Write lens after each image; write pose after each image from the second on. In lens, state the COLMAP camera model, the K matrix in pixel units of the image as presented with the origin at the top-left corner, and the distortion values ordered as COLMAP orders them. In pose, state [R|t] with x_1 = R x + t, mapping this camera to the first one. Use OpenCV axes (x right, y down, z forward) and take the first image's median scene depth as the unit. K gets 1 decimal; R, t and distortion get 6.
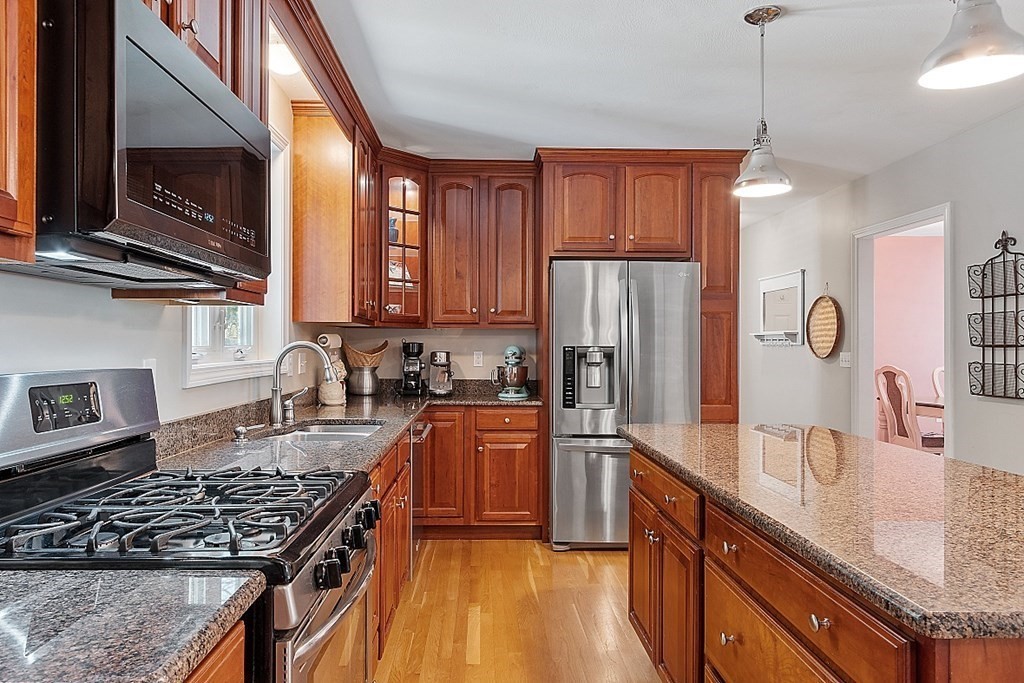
lens RADIAL K [[666.8, 0, 512.0], [0, 666.8, 341.5], [0, 0, 1]] dist [0.004082, 0.001412]
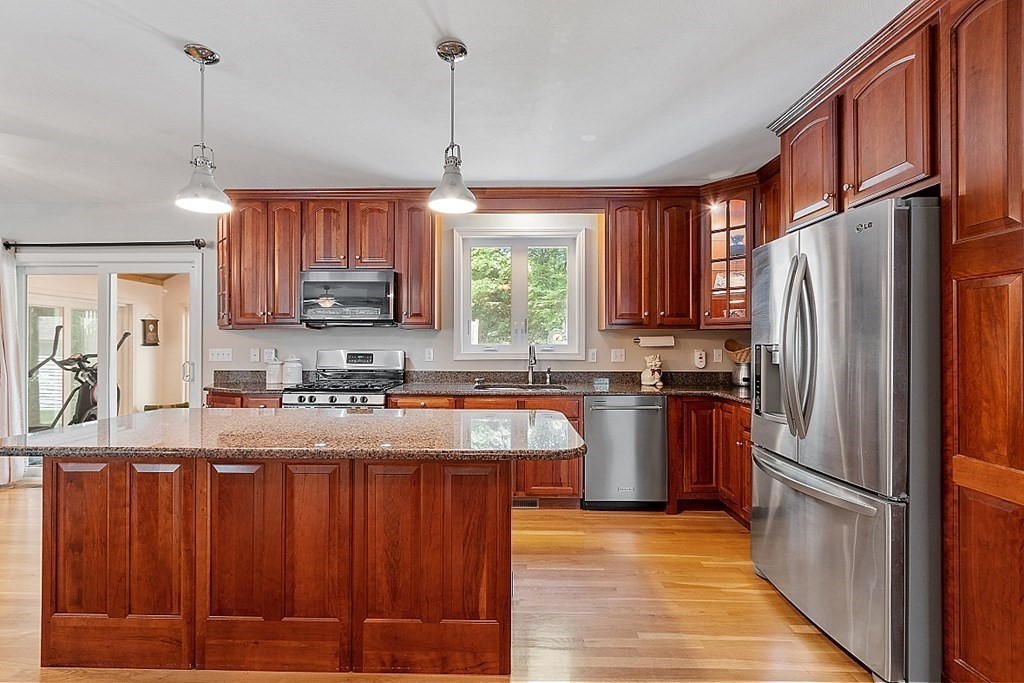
lens RADIAL K [[456.8, 0, 499.5], [0, 456.8, 344.5], [0, 0, 1]] dist [-0.000386, -0.000021]
pose [[-0.072106, -0.005066, -0.997384, 0.665832], [0.003991, 0.999978, -0.005368, 0.008557], [0.997389, -0.004367, -0.072084, 0.659483]]
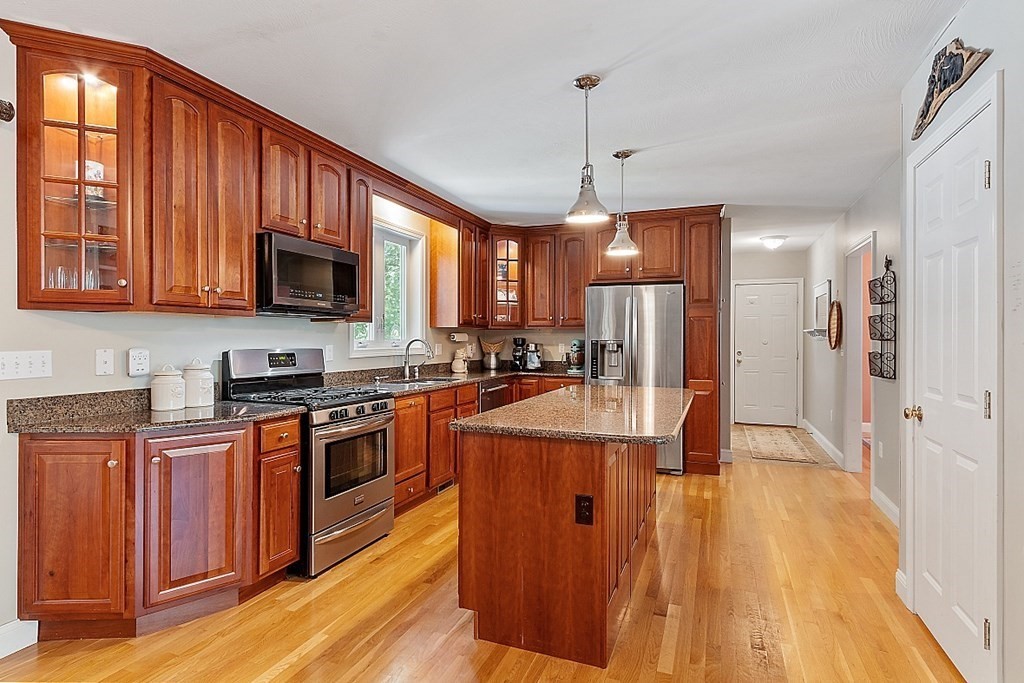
lens RADIAL K [[545.3, 0, 512.0], [0, 545.3, 341.5], [0, 0, 1]] dist [0.000050, 0.000094]
pose [[0.917826, 0.000297, -0.396982, 0.397357], [0.003484, 0.999955, 0.008804, -0.001759], [0.396967, -0.009464, 0.917784, -0.264418]]
